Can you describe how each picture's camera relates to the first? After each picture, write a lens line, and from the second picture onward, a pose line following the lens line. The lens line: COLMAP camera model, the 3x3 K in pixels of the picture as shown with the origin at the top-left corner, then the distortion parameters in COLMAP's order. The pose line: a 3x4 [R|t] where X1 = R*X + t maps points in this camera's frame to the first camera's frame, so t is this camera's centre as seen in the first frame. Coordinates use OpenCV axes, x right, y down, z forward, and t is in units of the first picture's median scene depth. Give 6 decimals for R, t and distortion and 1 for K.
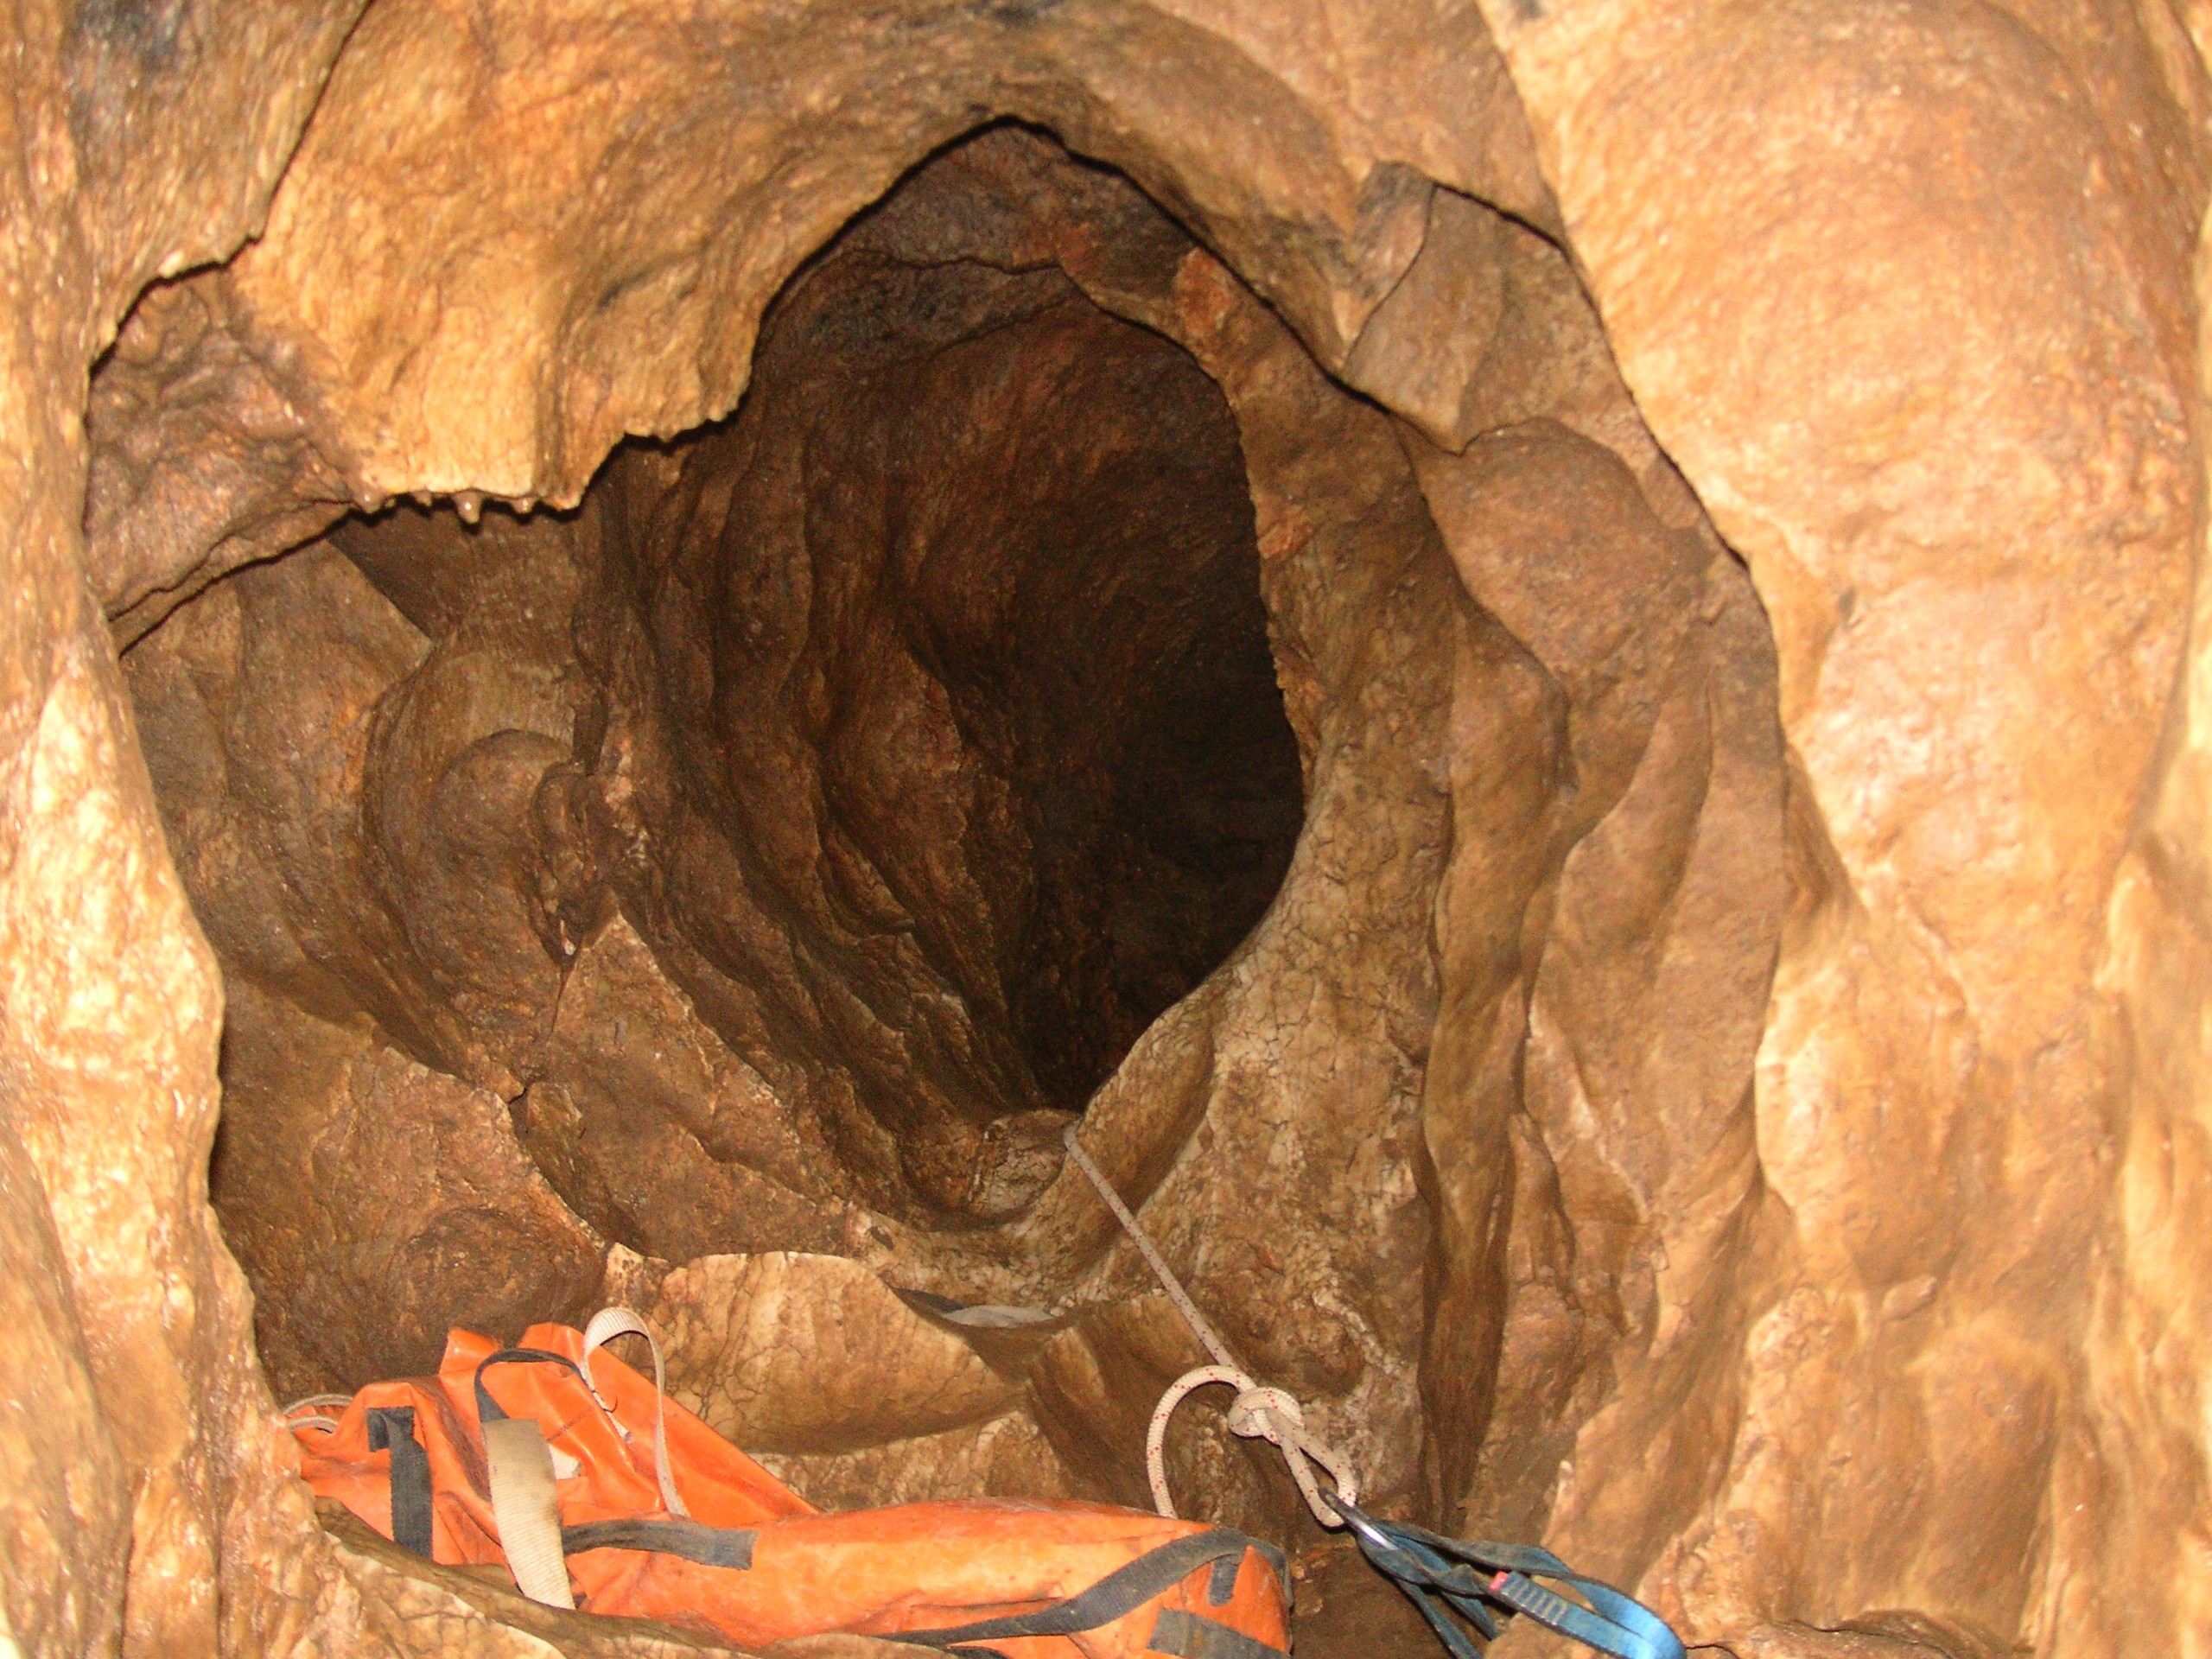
lens RADIAL K [[2441.3, 0, 1117.5], [0, 2441.3, 830.6], [0, 0, 1]] dist [-0.145798, 0.000000]
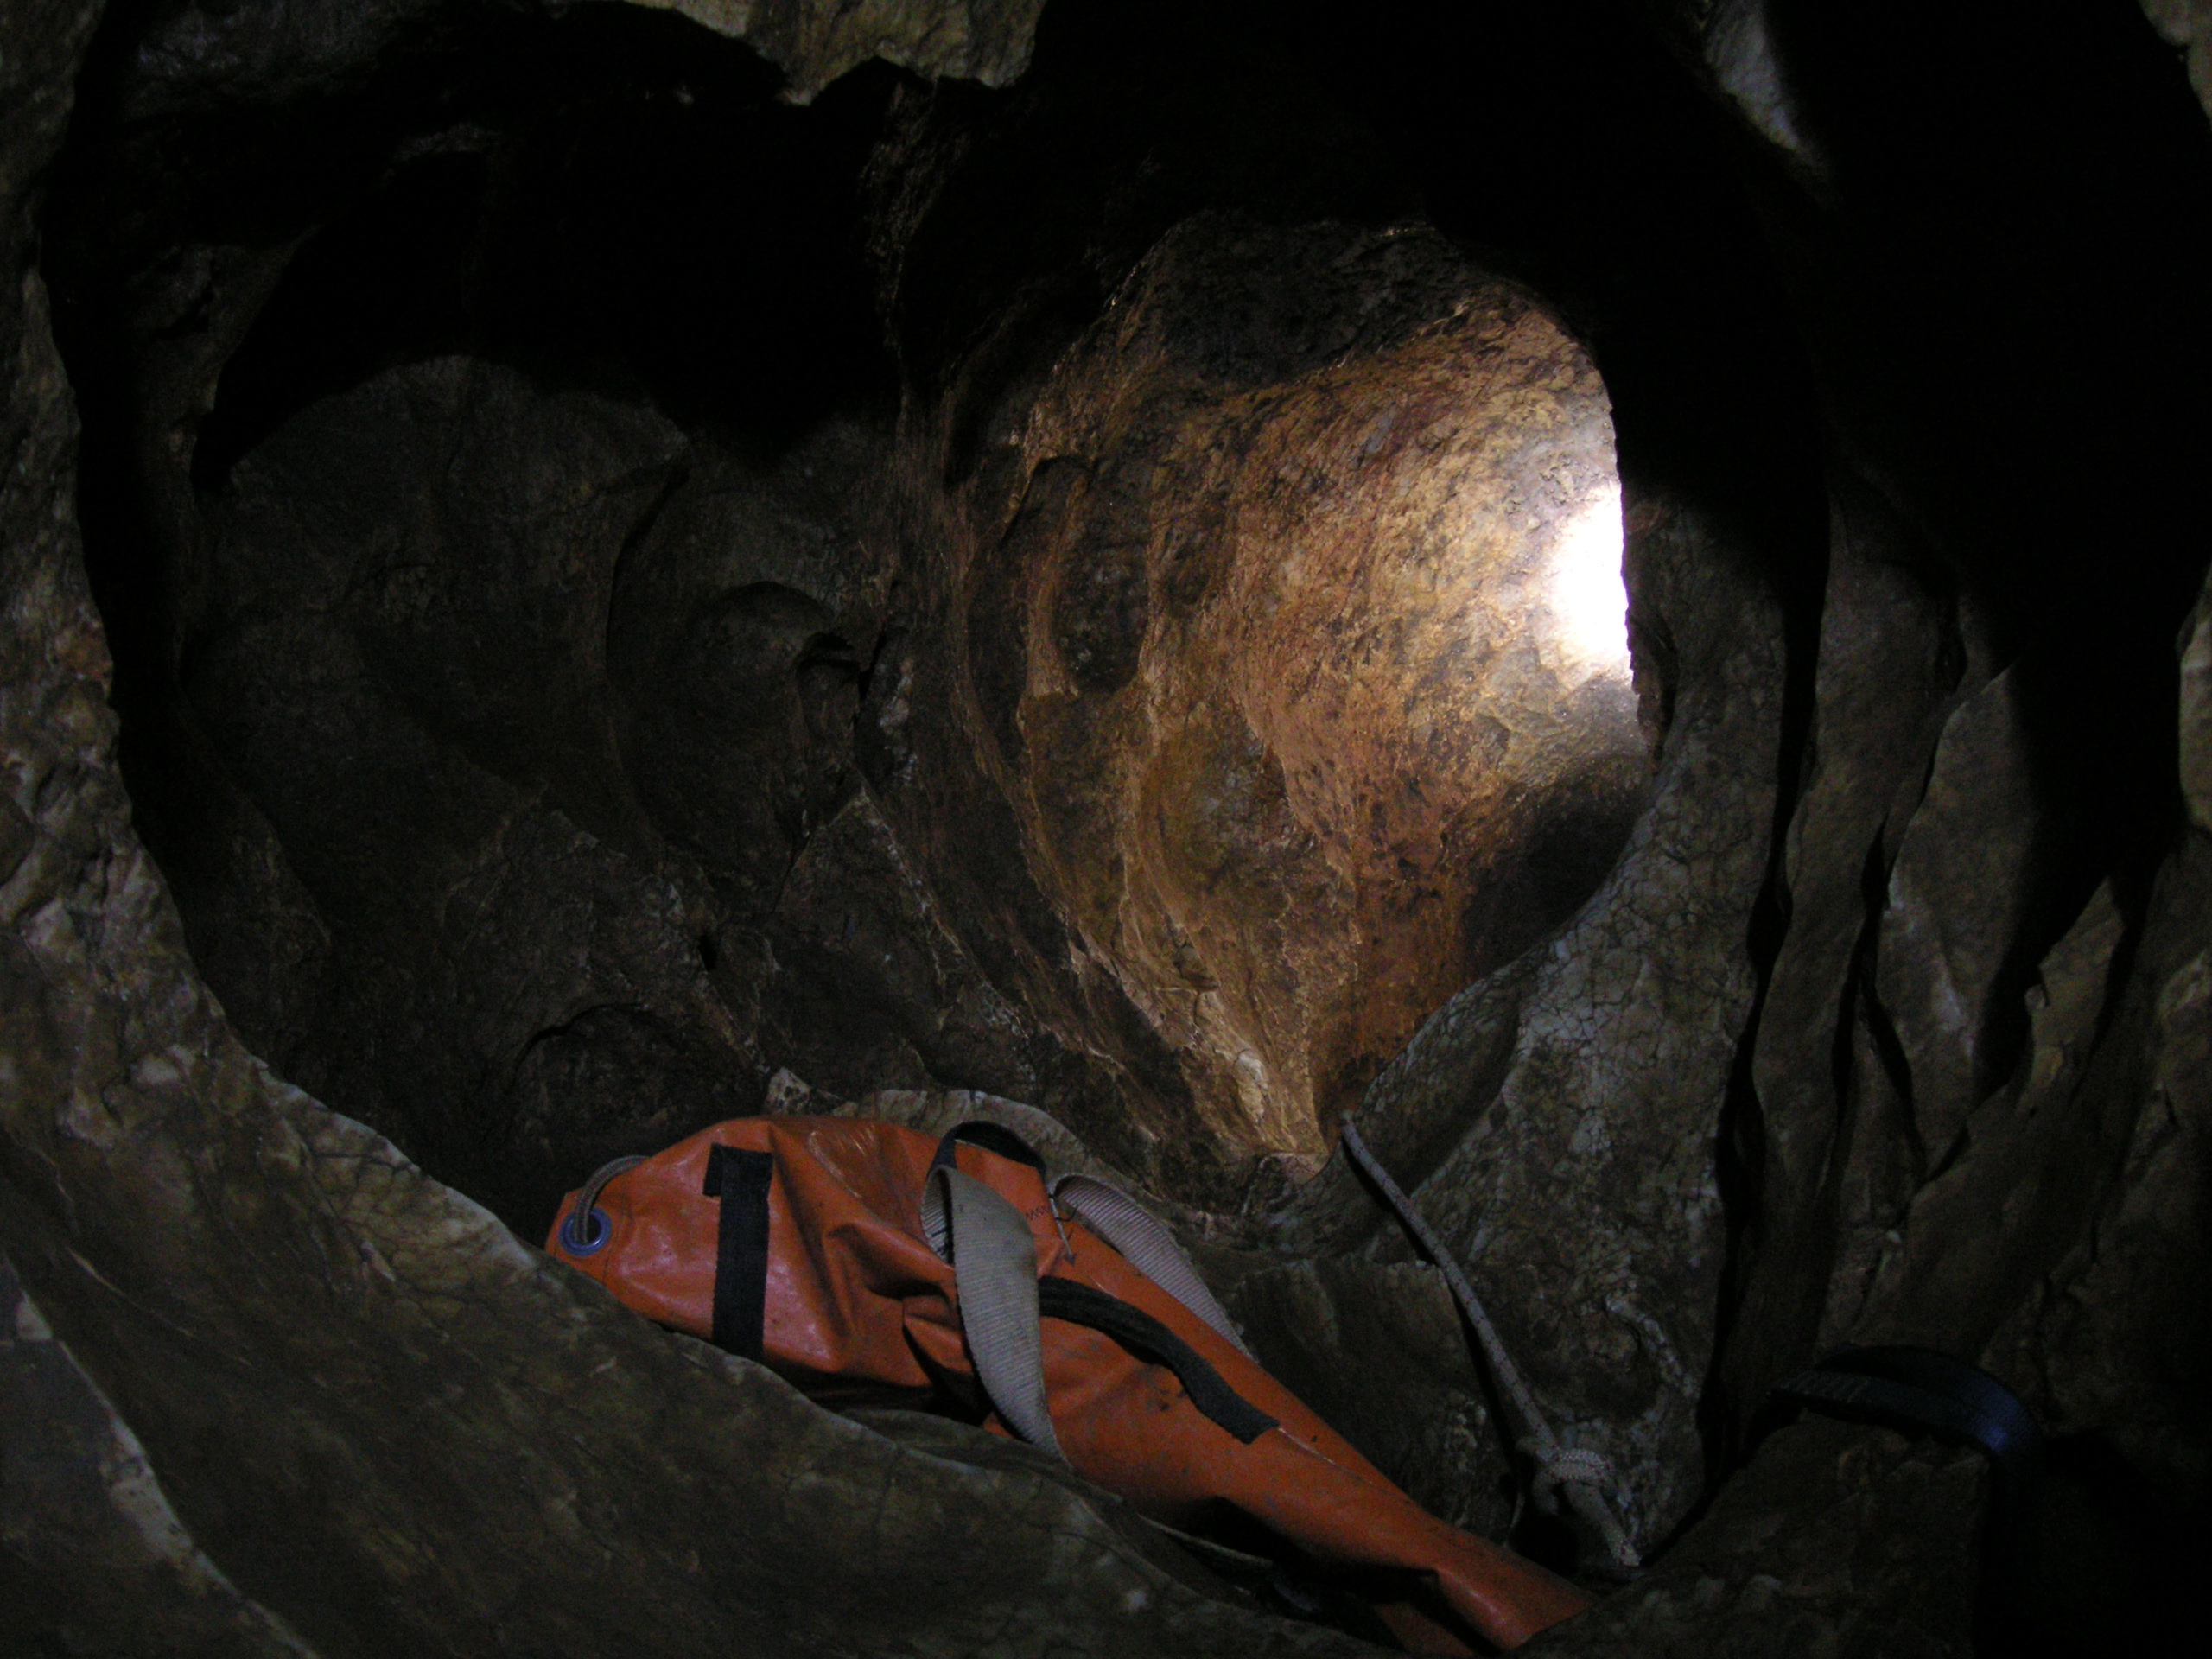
lens RADIAL K [[2441.3, 0, 1124.5], [0, 2441.3, 820.7], [0, 0, 1]] dist [-0.145798, 0.000000]
pose [[0.983486, 0.086552, -0.158946, 0.035739], [-0.106434, 0.986910, -0.121159, 0.149443], [0.146379, 0.136076, 0.979825, 0.135045]]
